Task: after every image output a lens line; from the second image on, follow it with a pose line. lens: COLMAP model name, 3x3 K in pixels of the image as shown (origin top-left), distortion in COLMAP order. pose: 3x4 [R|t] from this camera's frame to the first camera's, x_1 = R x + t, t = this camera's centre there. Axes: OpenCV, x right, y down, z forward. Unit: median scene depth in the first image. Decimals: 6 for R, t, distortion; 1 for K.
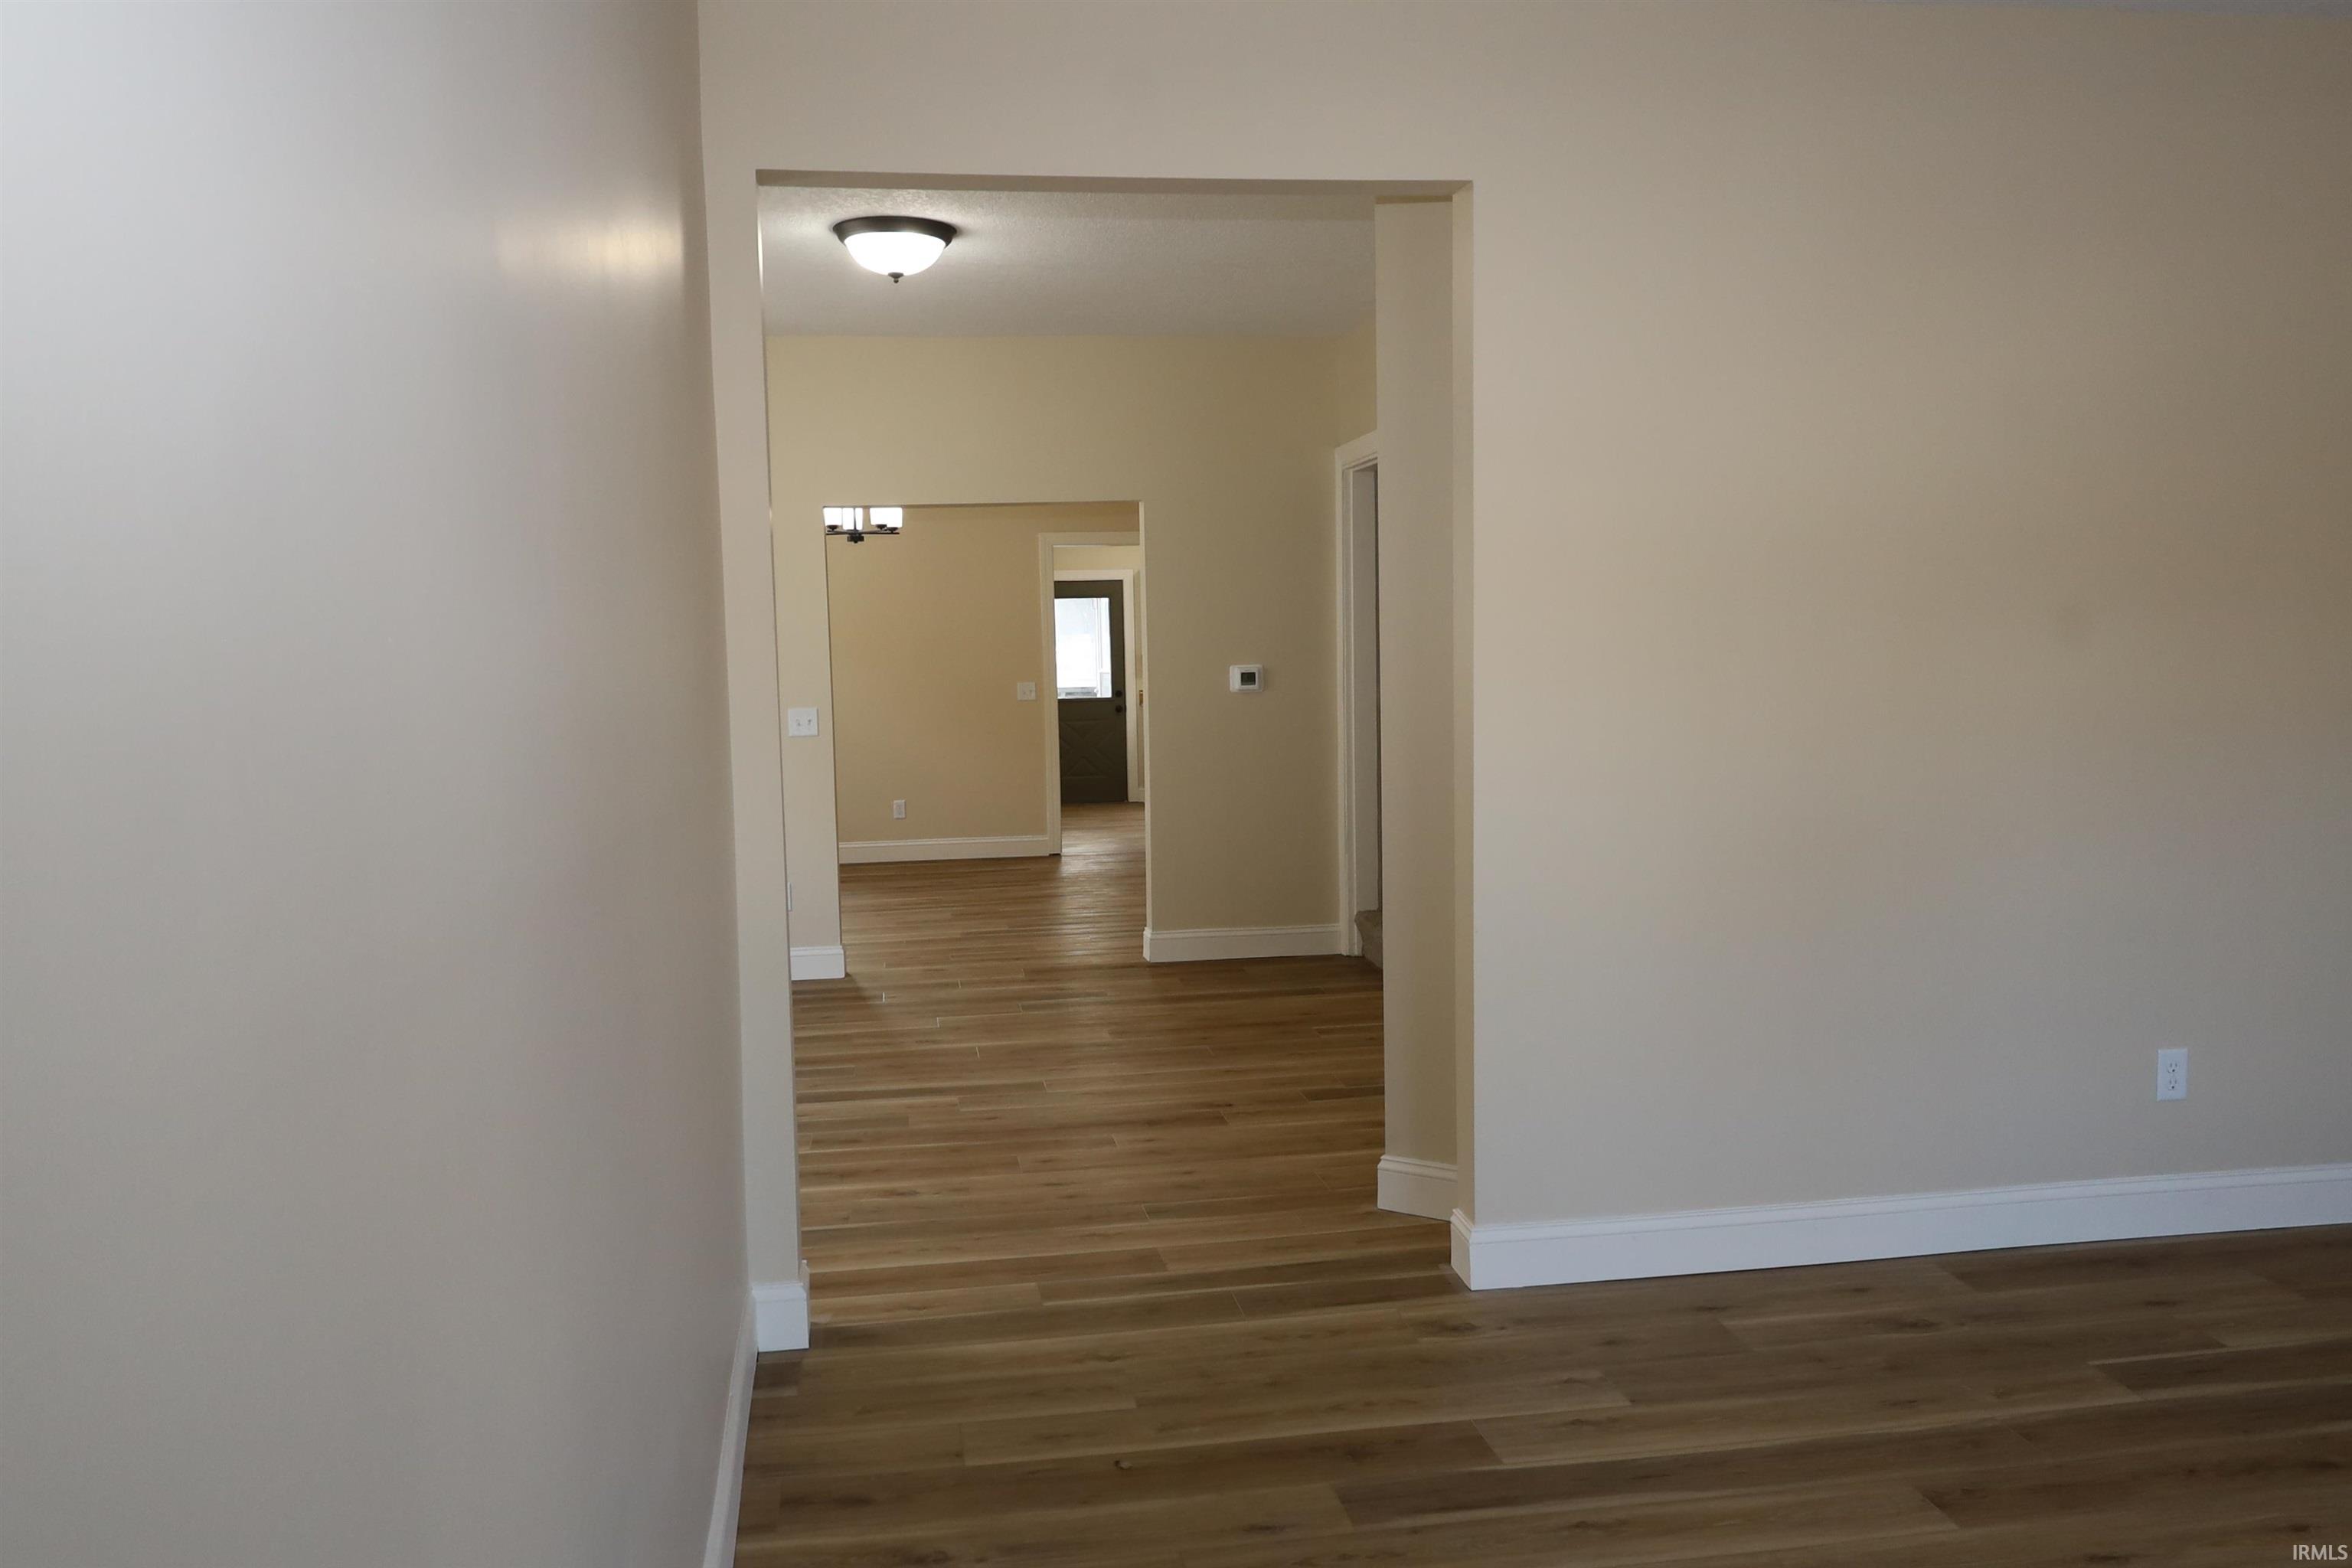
lens RADIAL K [[1665.0, 0, 1176.0], [0, 1665.0, 784.0], [0, 0, 1]] dist [-0.000390, 0.000272]
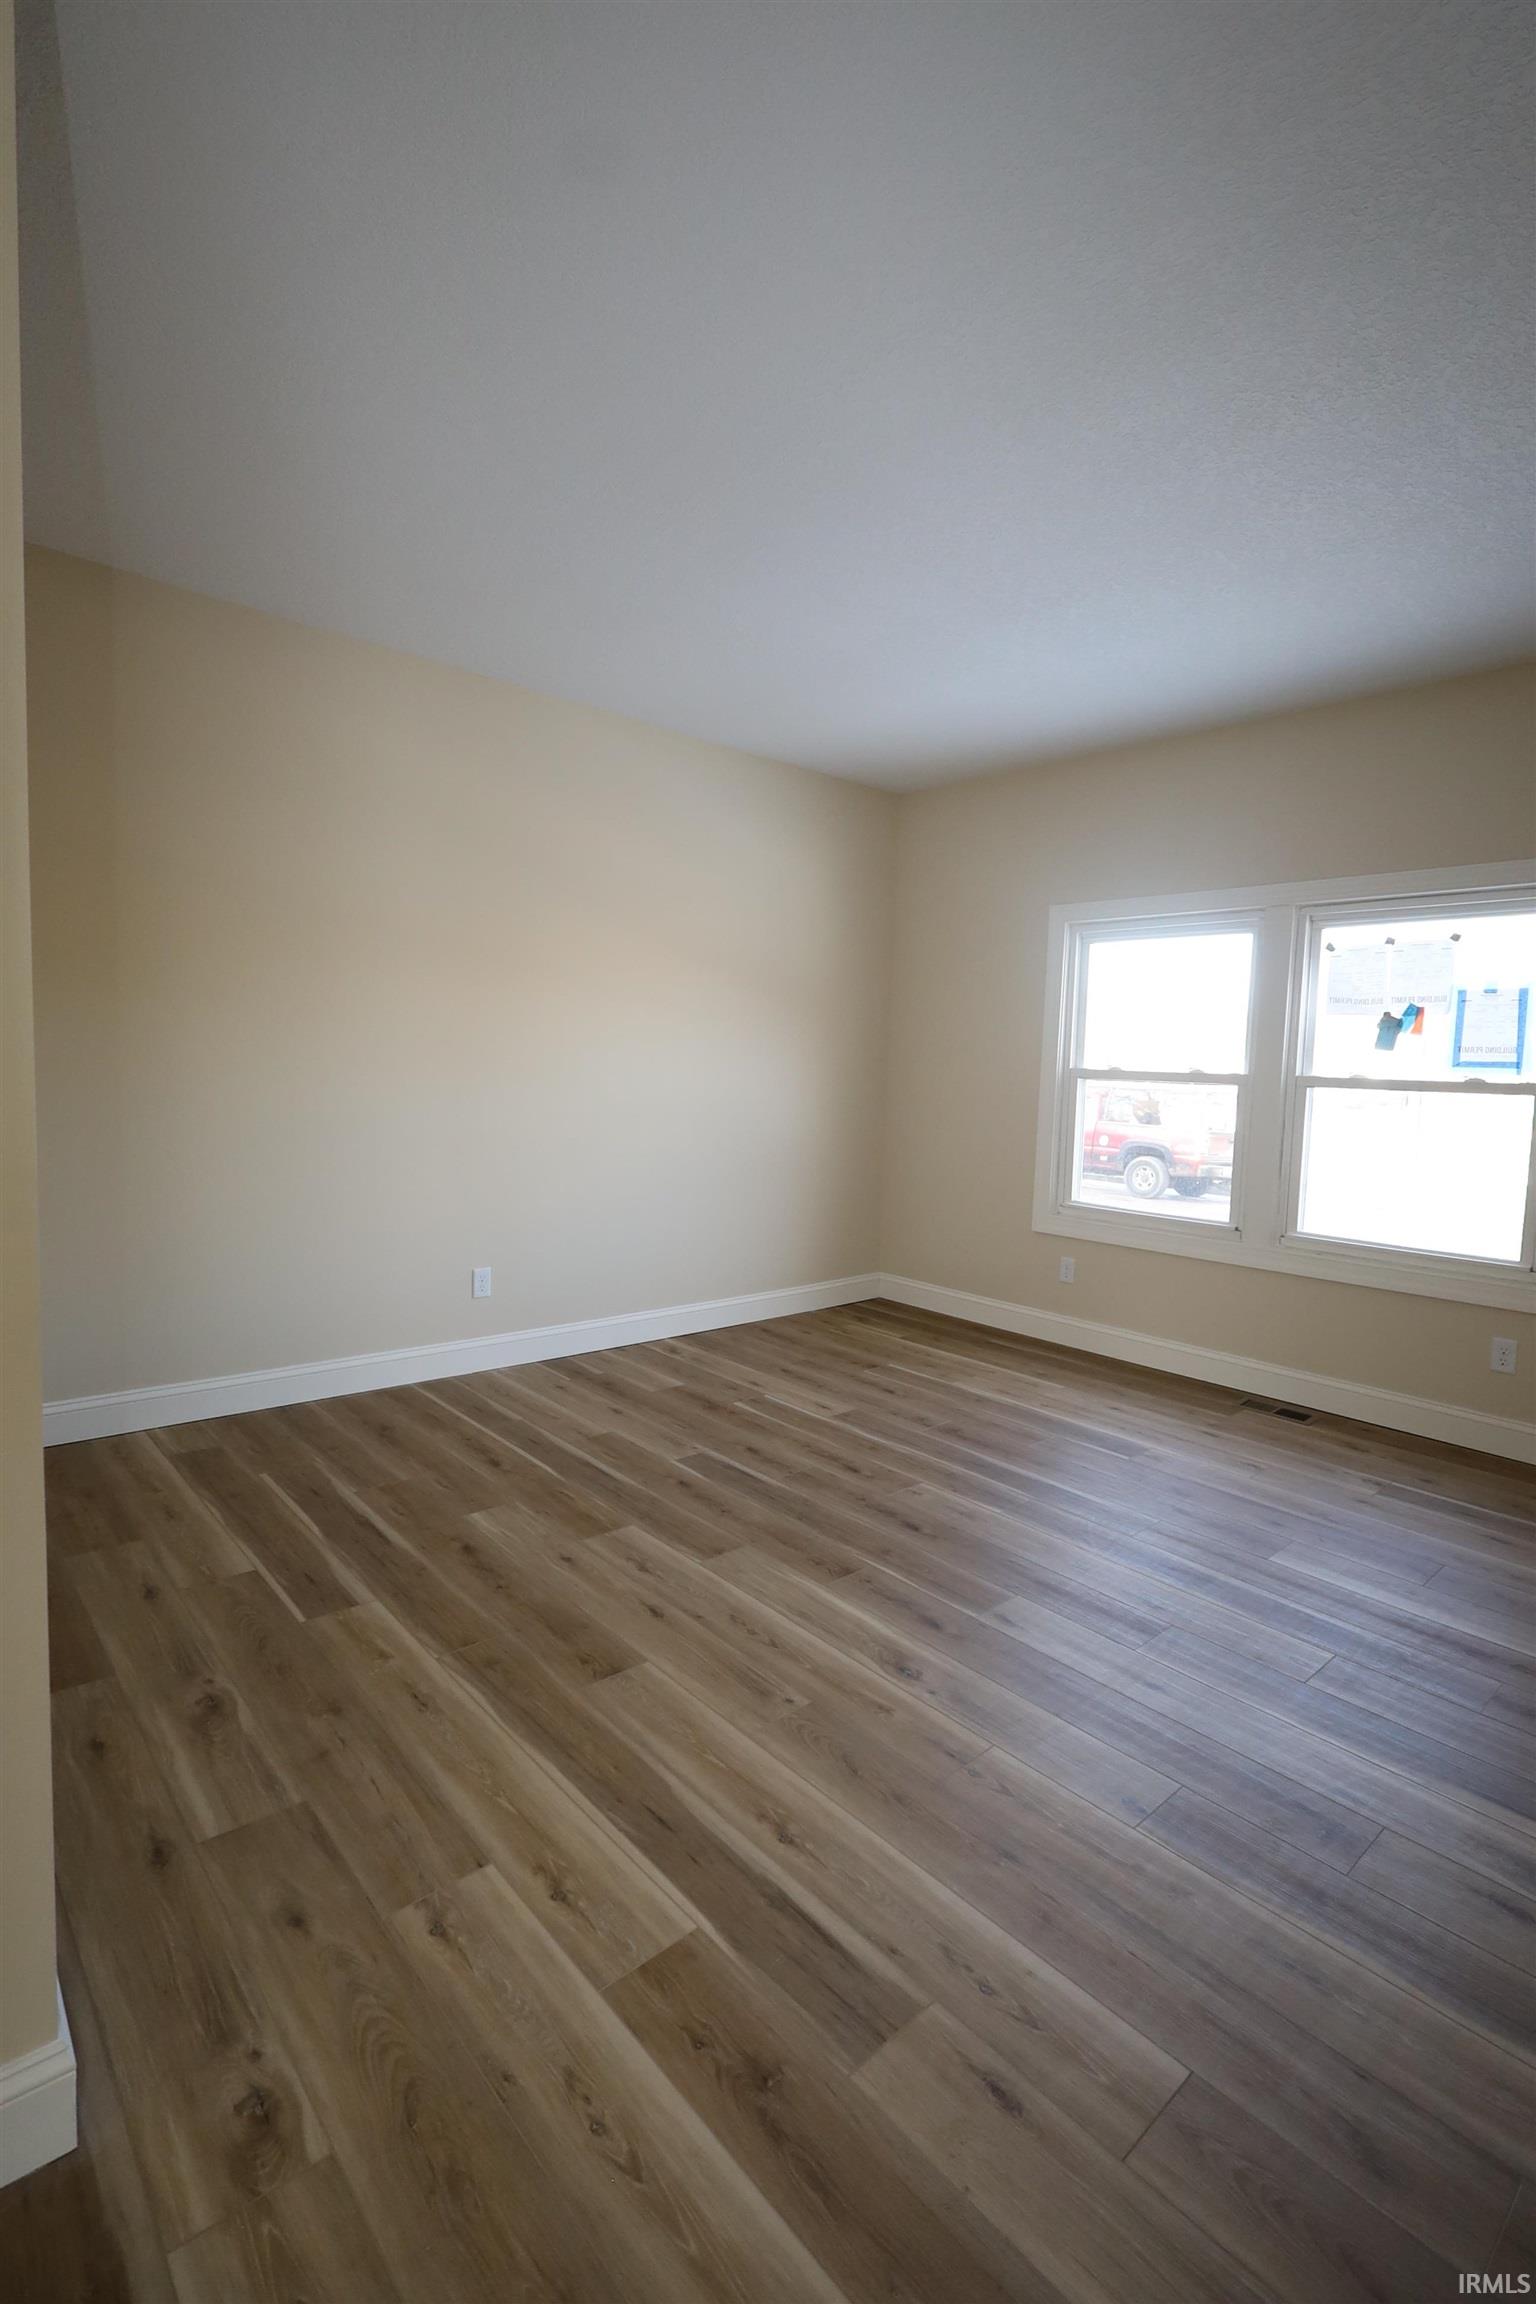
lens RADIAL K [[1067.2, 0, 772.7], [0, 1067.2, 1154.6], [0, 0, 1]] dist [-0.004902, 0.000252]
pose [[-0.530643, -0.067090, 0.844936, -0.178082], [0.049009, 0.992766, 0.109607, -0.032196], [-0.846177, 0.099571, -0.523516, 0.824231]]
